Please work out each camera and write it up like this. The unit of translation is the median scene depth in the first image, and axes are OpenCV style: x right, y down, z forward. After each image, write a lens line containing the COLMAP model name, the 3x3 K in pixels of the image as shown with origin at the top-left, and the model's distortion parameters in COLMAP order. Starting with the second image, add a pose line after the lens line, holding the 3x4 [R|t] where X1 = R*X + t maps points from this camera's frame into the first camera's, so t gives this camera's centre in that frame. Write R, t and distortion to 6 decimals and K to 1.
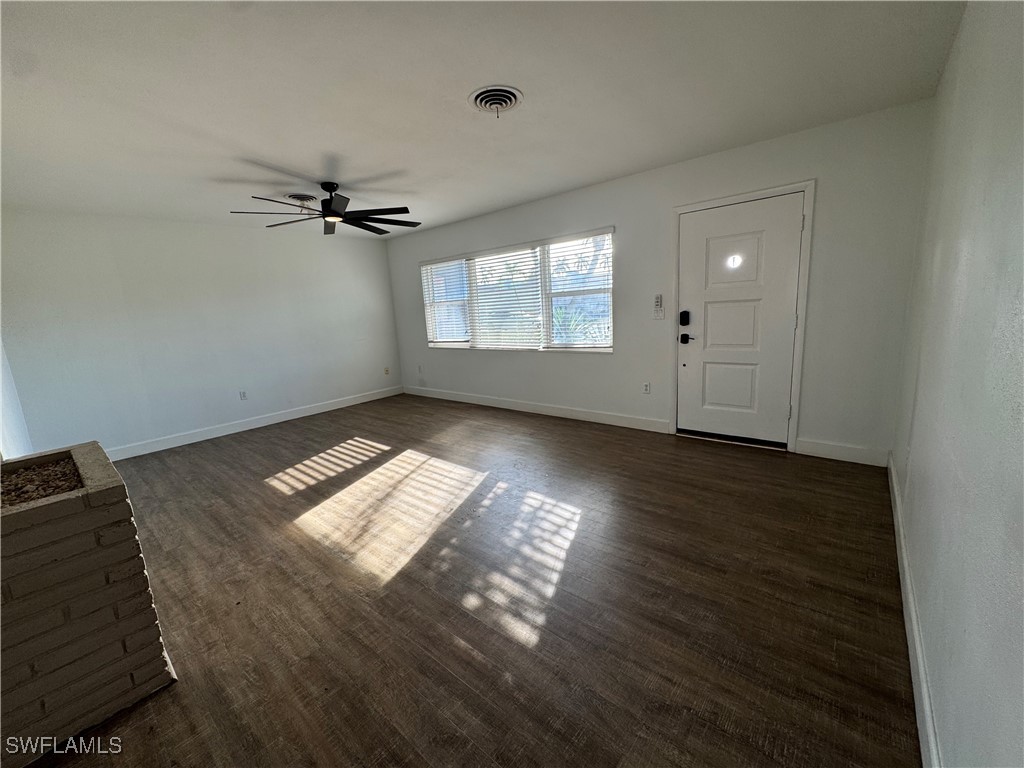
lens RADIAL K [[409.0, 0, 511.2], [0, 409.0, 382.0], [0, 0, 1]] dist [0.001140, 0.000177]
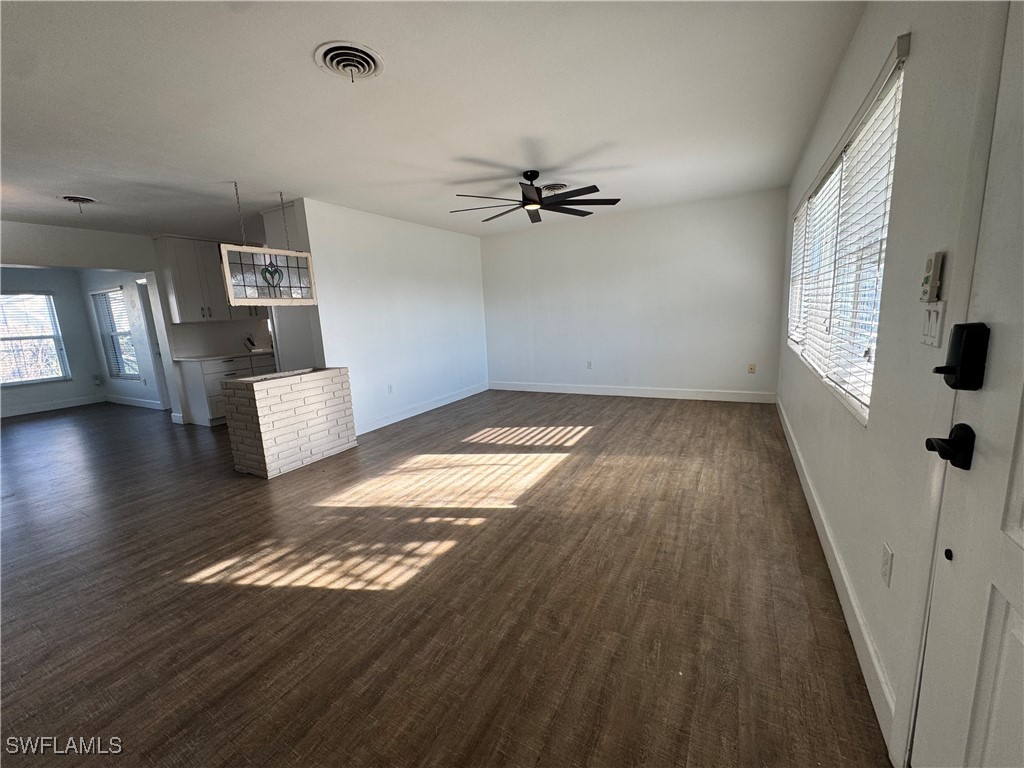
lens RADIAL K [[409.0, 0, 512.6], [0, 409.0, 382.6], [0, 0, 1]] dist [0.001140, 0.000177]
pose [[0.207898, 0.214795, -0.954275, 0.638254], [-0.141680, 0.971916, 0.187900, -0.160359], [0.967835, 0.096138, 0.232491, 0.771745]]
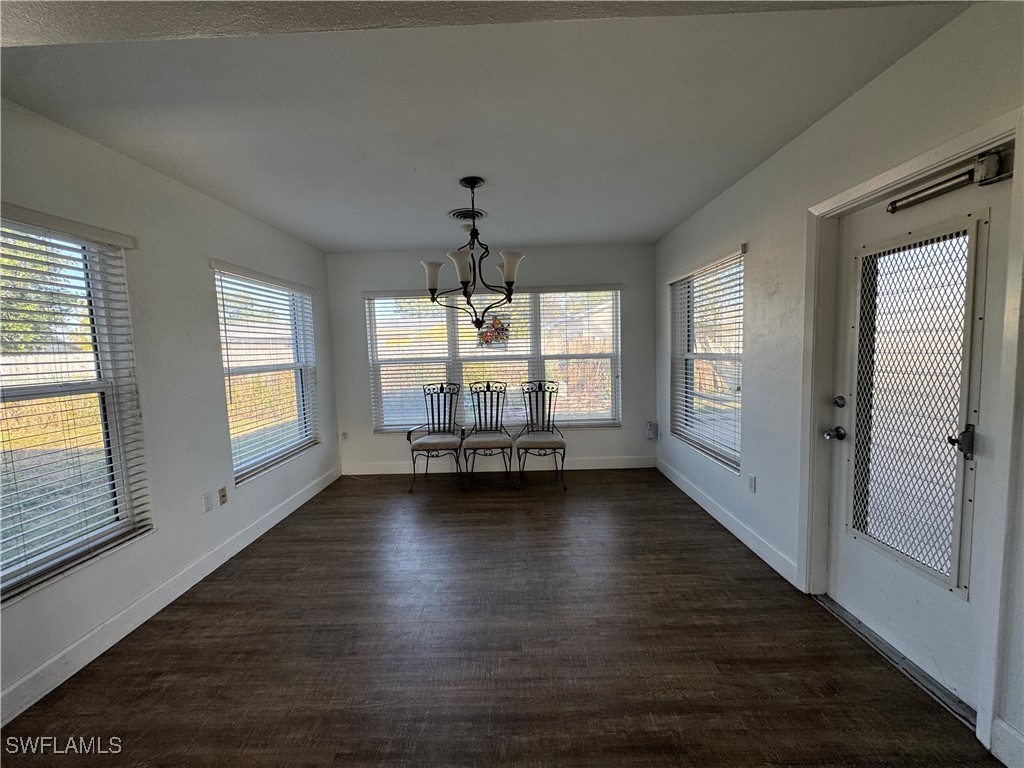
lens RADIAL K [[409.0, 0, 511.3], [0, 409.0, 382.4], [0, 0, 1]] dist [0.001140, 0.000177]
pose [[-0.757981, 0.140835, -0.636891, 0.529560], [-0.036406, 0.965756, 0.256884, -0.141524], [0.651260, 0.217900, -0.726898, 0.693353]]
